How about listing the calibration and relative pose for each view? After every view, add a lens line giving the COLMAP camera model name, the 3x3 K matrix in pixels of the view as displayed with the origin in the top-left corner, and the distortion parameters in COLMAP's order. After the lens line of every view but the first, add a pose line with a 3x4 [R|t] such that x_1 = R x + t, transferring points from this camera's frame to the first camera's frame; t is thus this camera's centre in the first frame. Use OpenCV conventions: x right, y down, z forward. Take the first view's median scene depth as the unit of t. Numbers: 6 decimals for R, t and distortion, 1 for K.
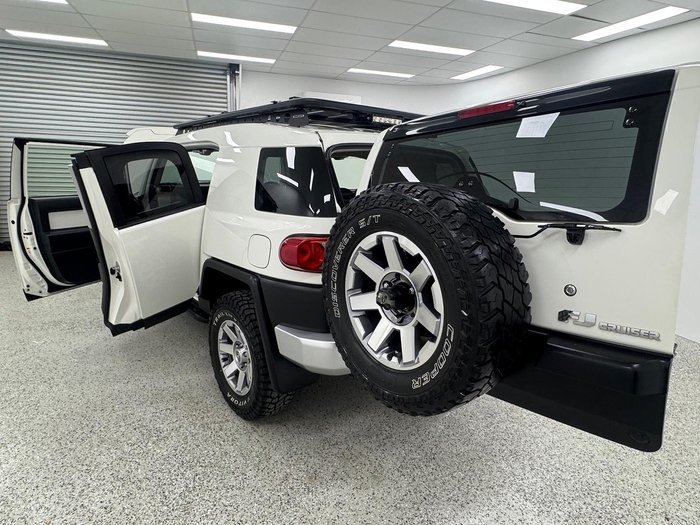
lens RADIAL K [[281.4, 0, 352.6], [0, 281.4, 265.5], [0, 0, 1]] dist [0.023120, 0.000946]
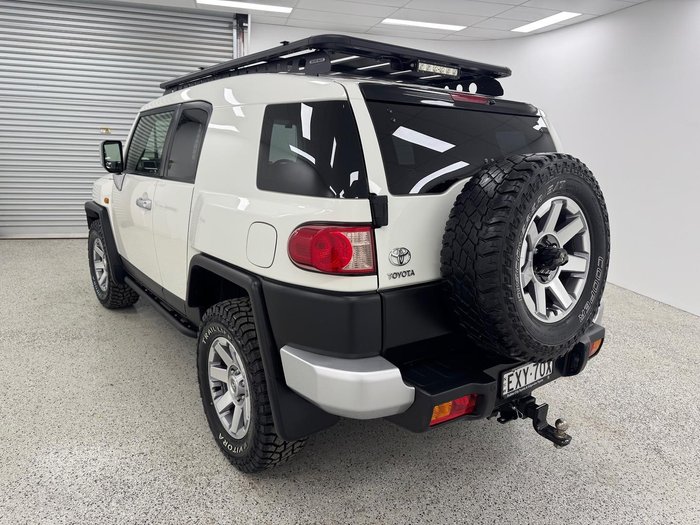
lens RADIAL K [[281.4, 0, 347.5], [0, 281.4, 262.7], [0, 0, 1]] dist [0.023120, 0.000946]
pose [[0.994508, 0.011851, -0.103990, -0.030626], [-0.012621, 0.999898, -0.006749, -0.002607], [0.103900, 0.008025, 0.994555, 0.282433]]
